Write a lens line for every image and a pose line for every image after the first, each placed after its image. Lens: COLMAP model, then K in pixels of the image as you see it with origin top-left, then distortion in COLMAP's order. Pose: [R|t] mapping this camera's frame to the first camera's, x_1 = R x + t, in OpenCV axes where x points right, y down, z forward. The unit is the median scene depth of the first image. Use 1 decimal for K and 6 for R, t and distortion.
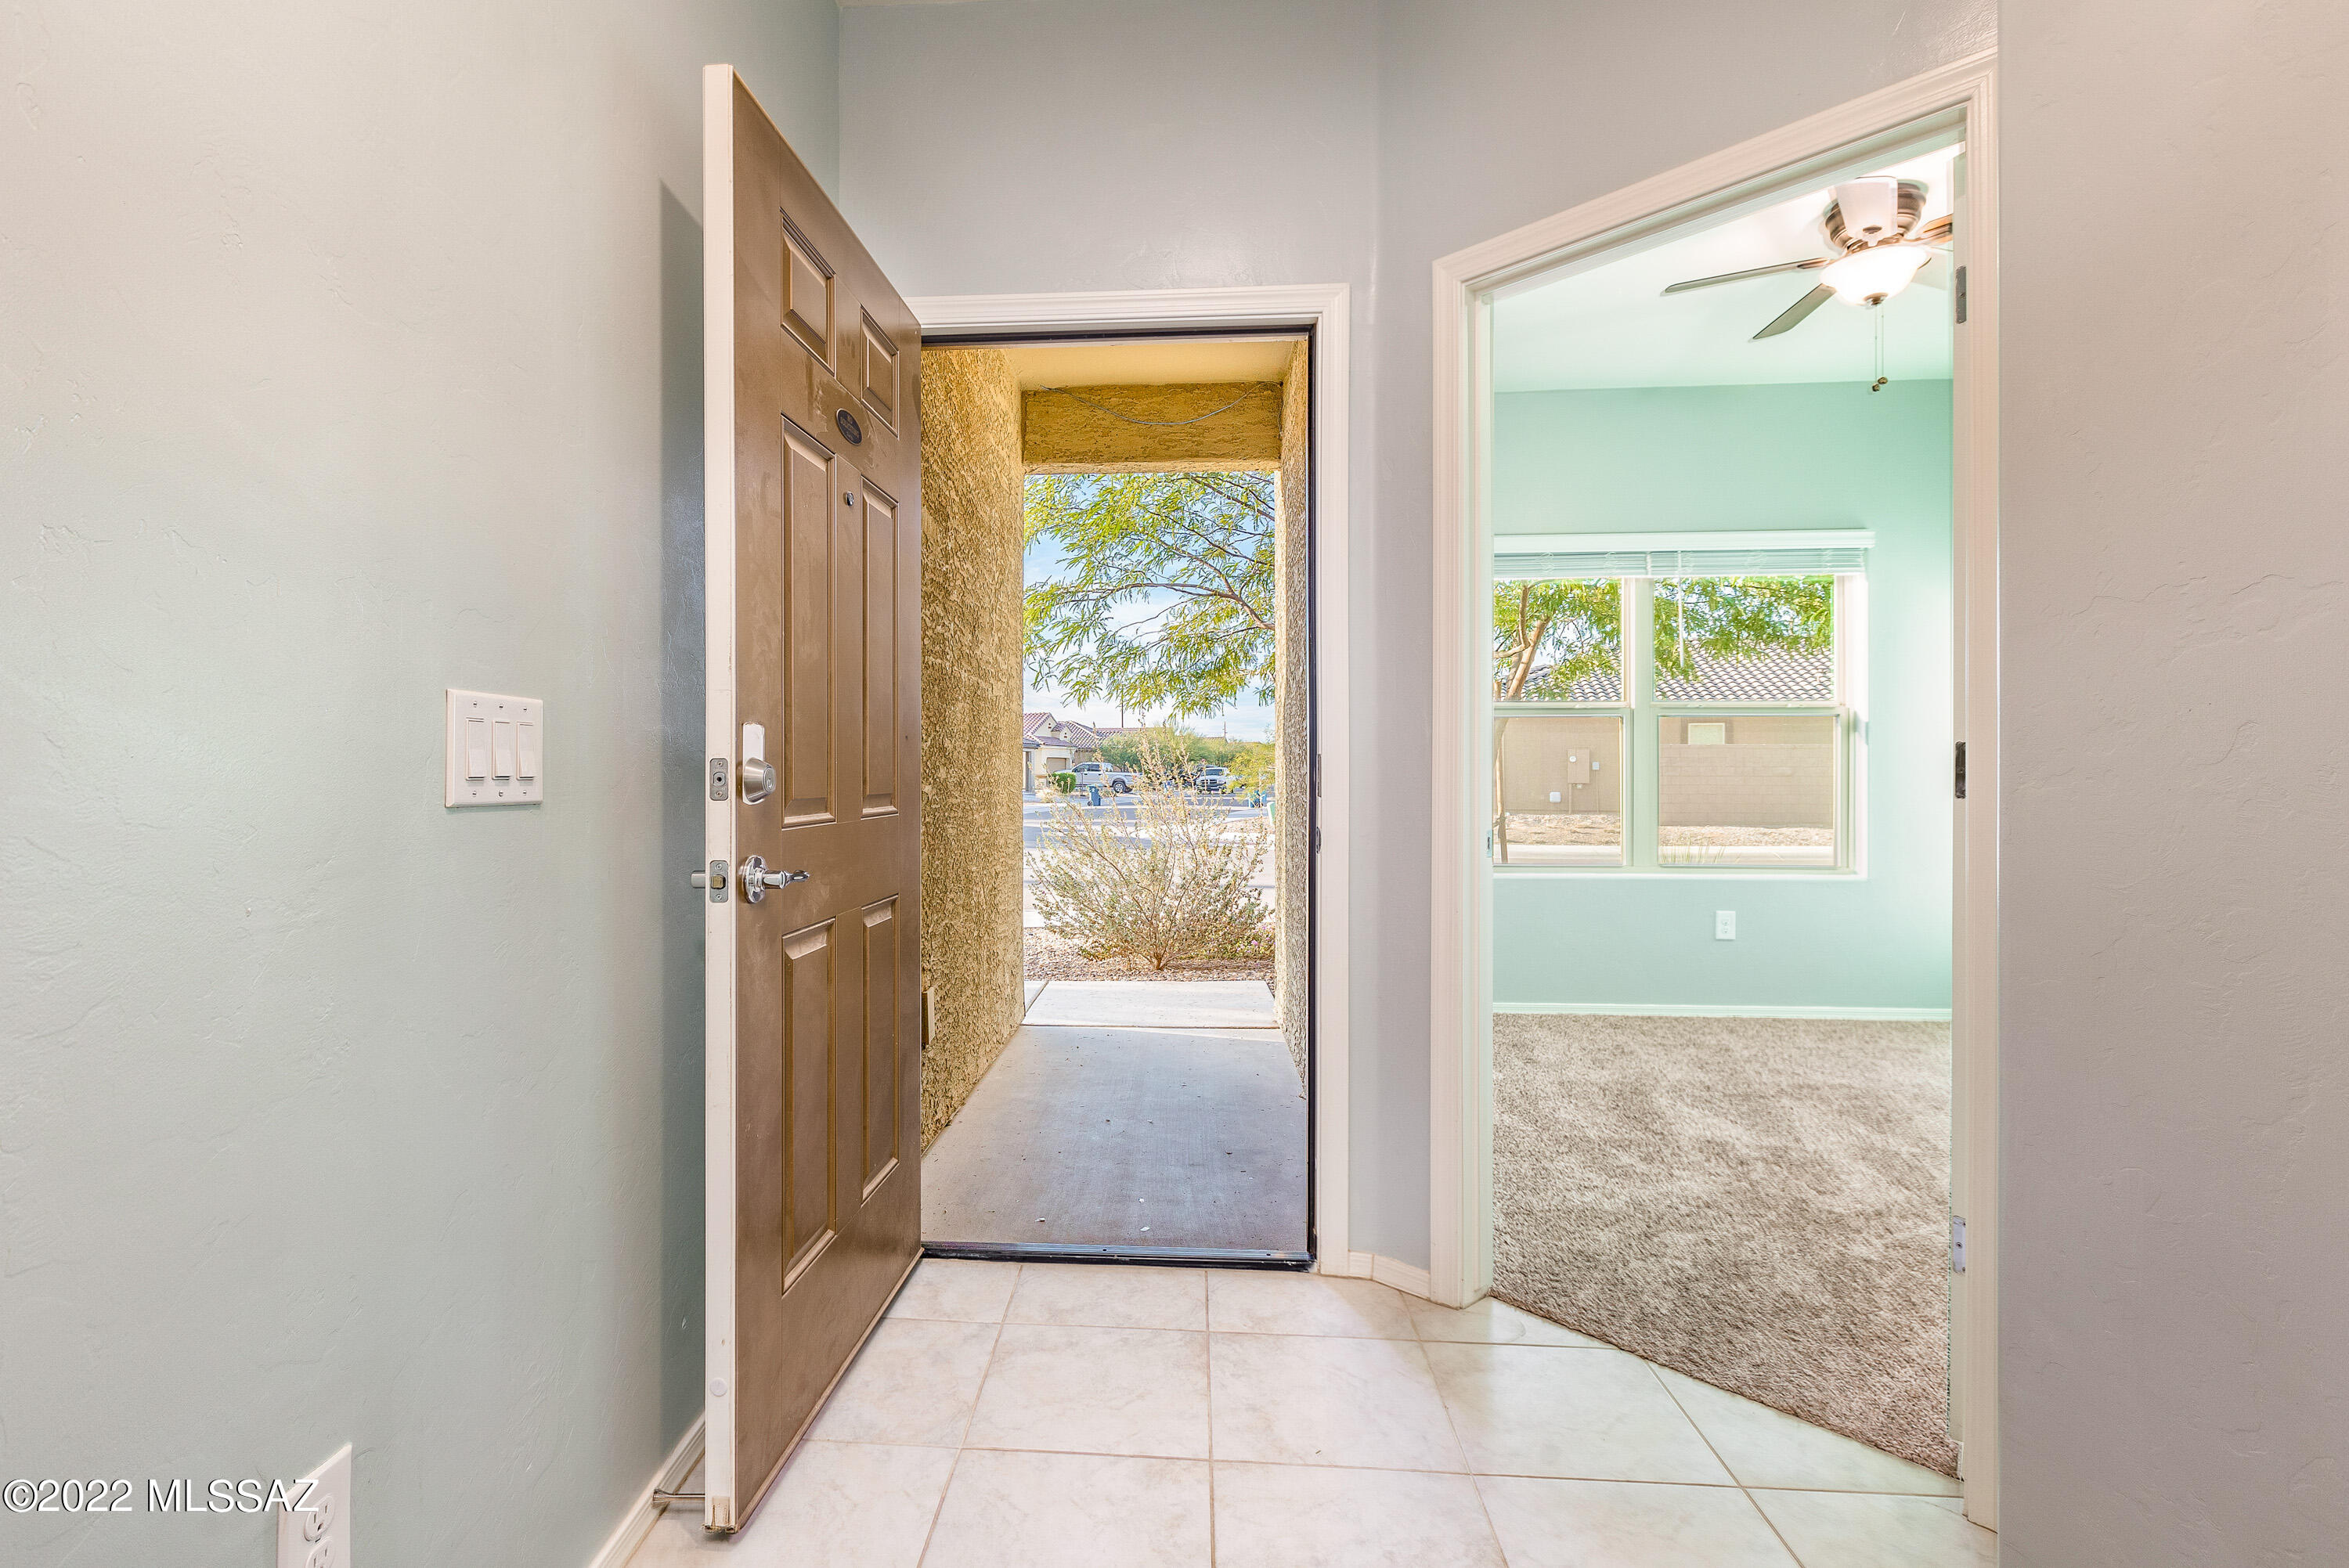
lens RADIAL K [[1076.3, 0, 1128.7], [0, 1076.3, 772.2], [0, 0, 1]] dist [0.016811, 0.000034]
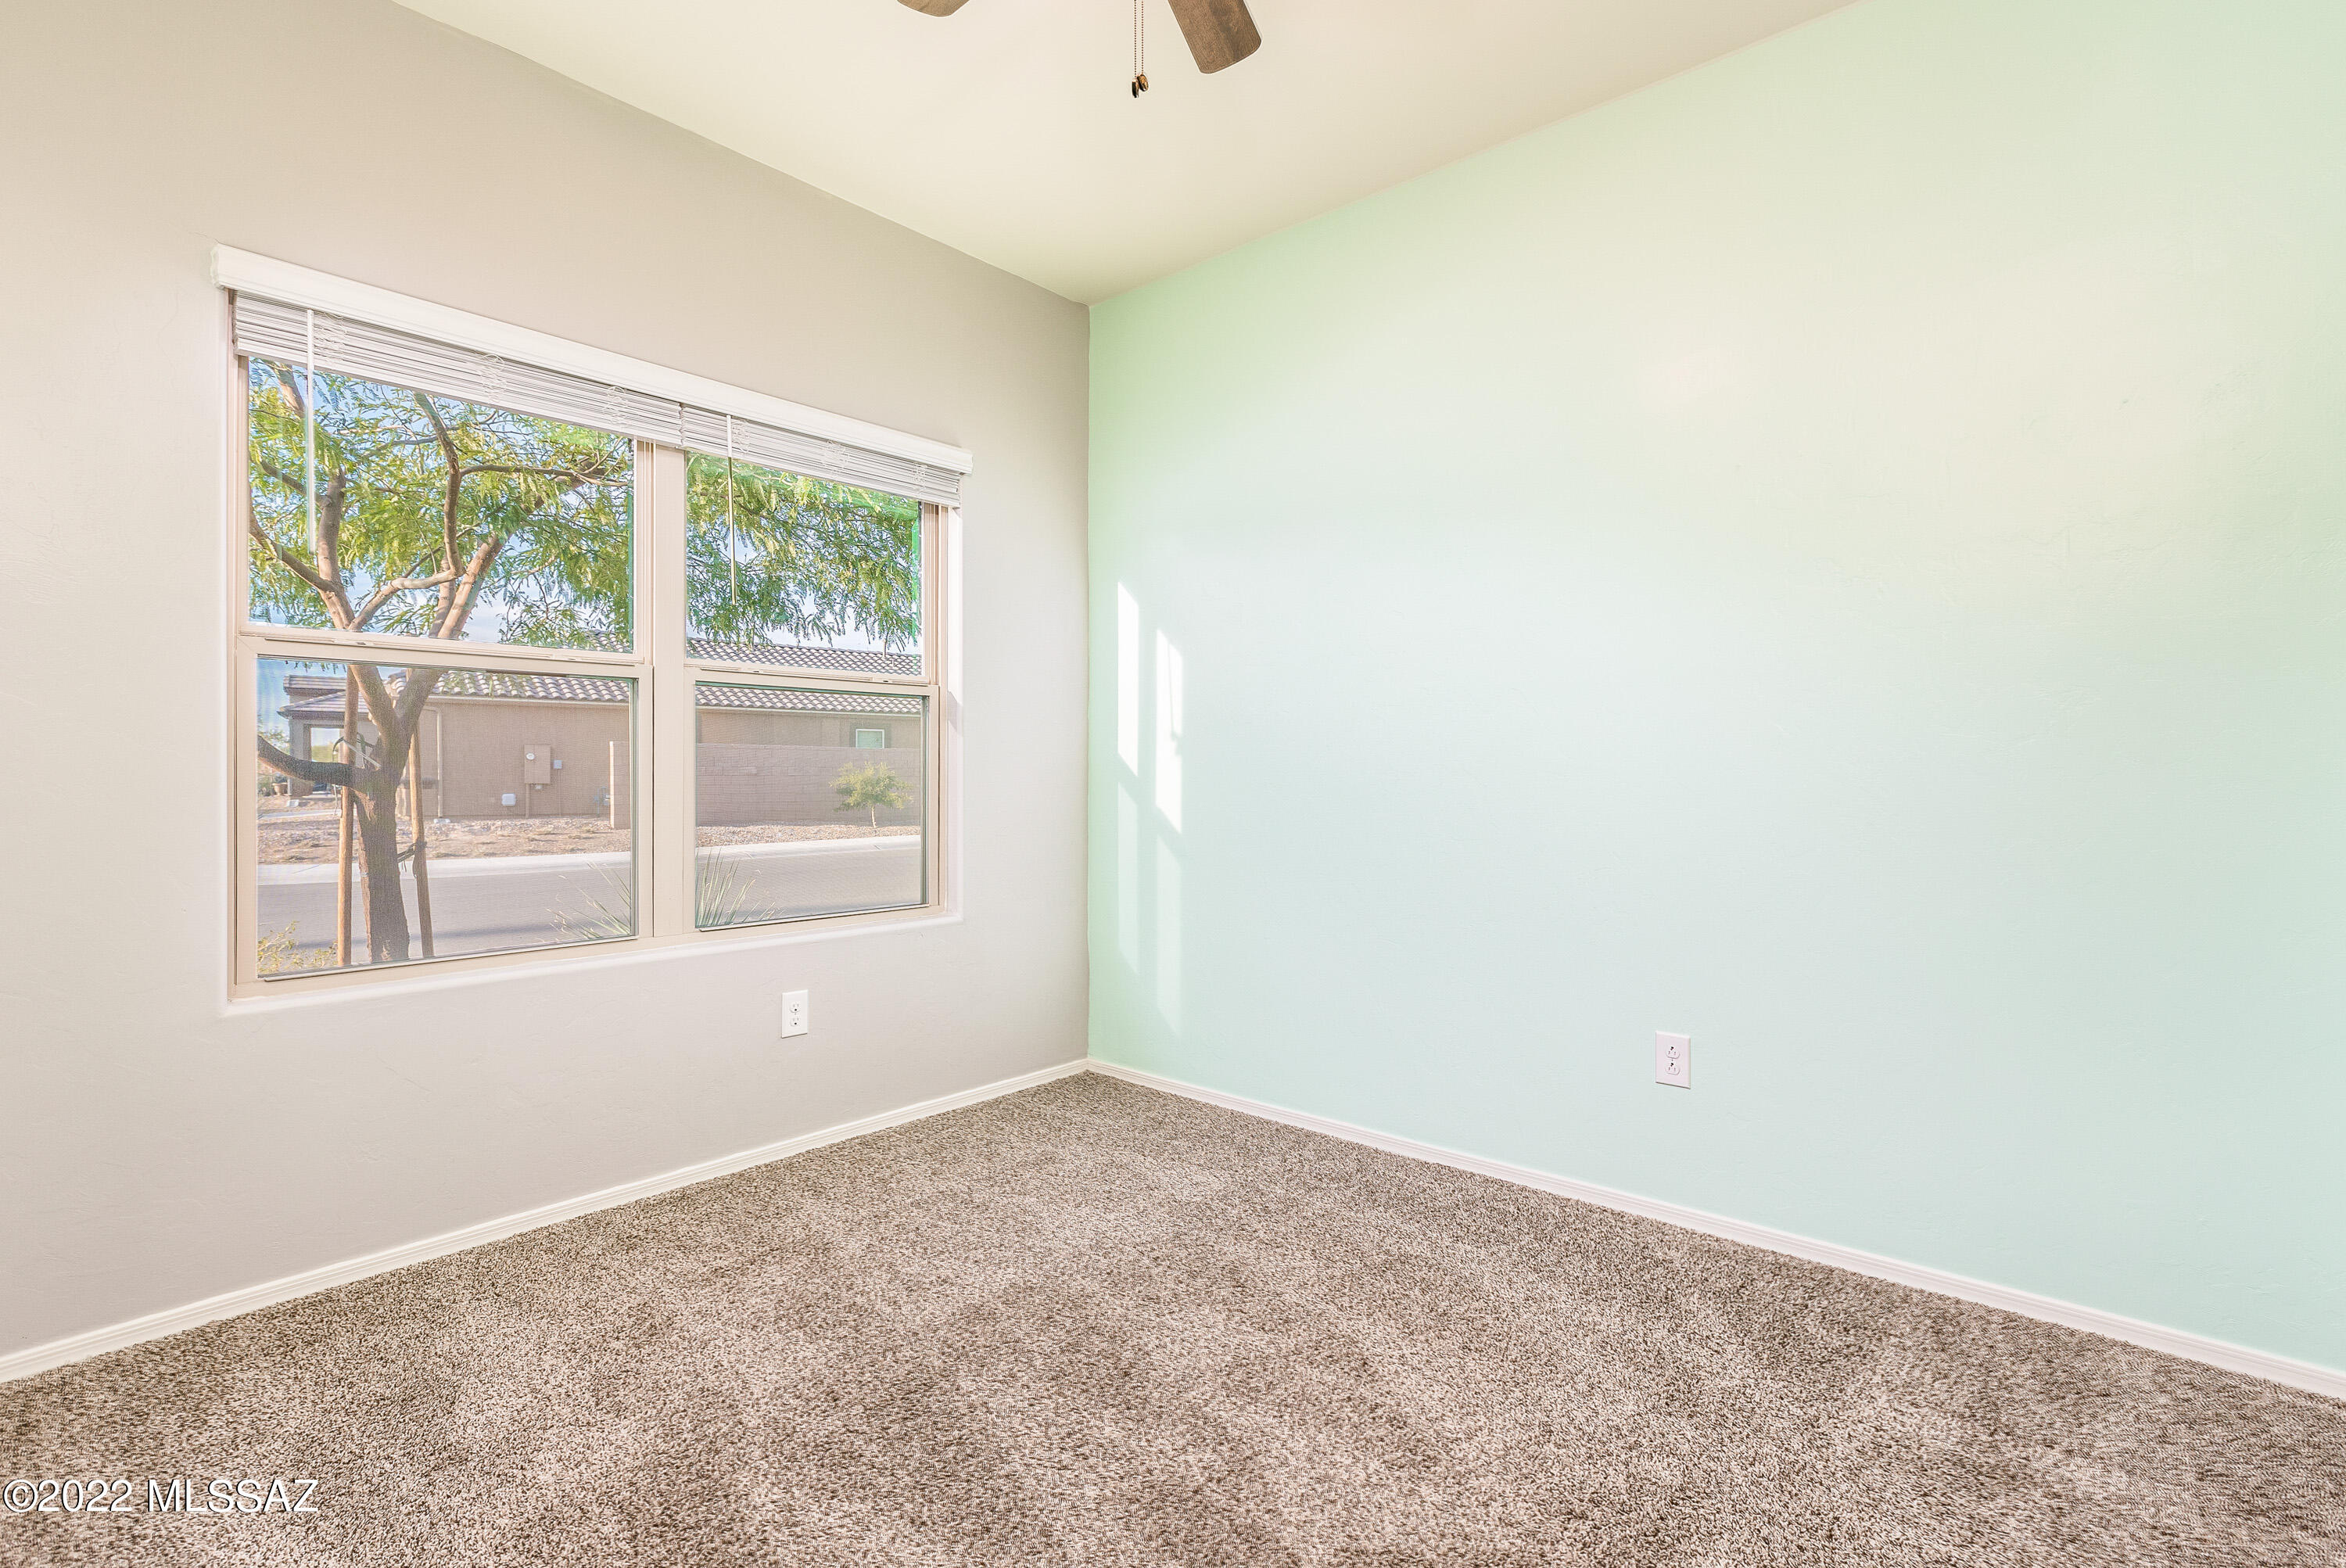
lens RADIAL K [[1071.4, 0, 1163.6], [0, 1071.4, 761.8], [0, 0, 1]] dist [0.001387, -0.000652]
pose [[0.602030, 0.002998, 0.798468, 0.111061], [0.003352, 0.999975, -0.006281, -0.002001], [-0.798466, 0.006458, 0.602005, 0.281364]]
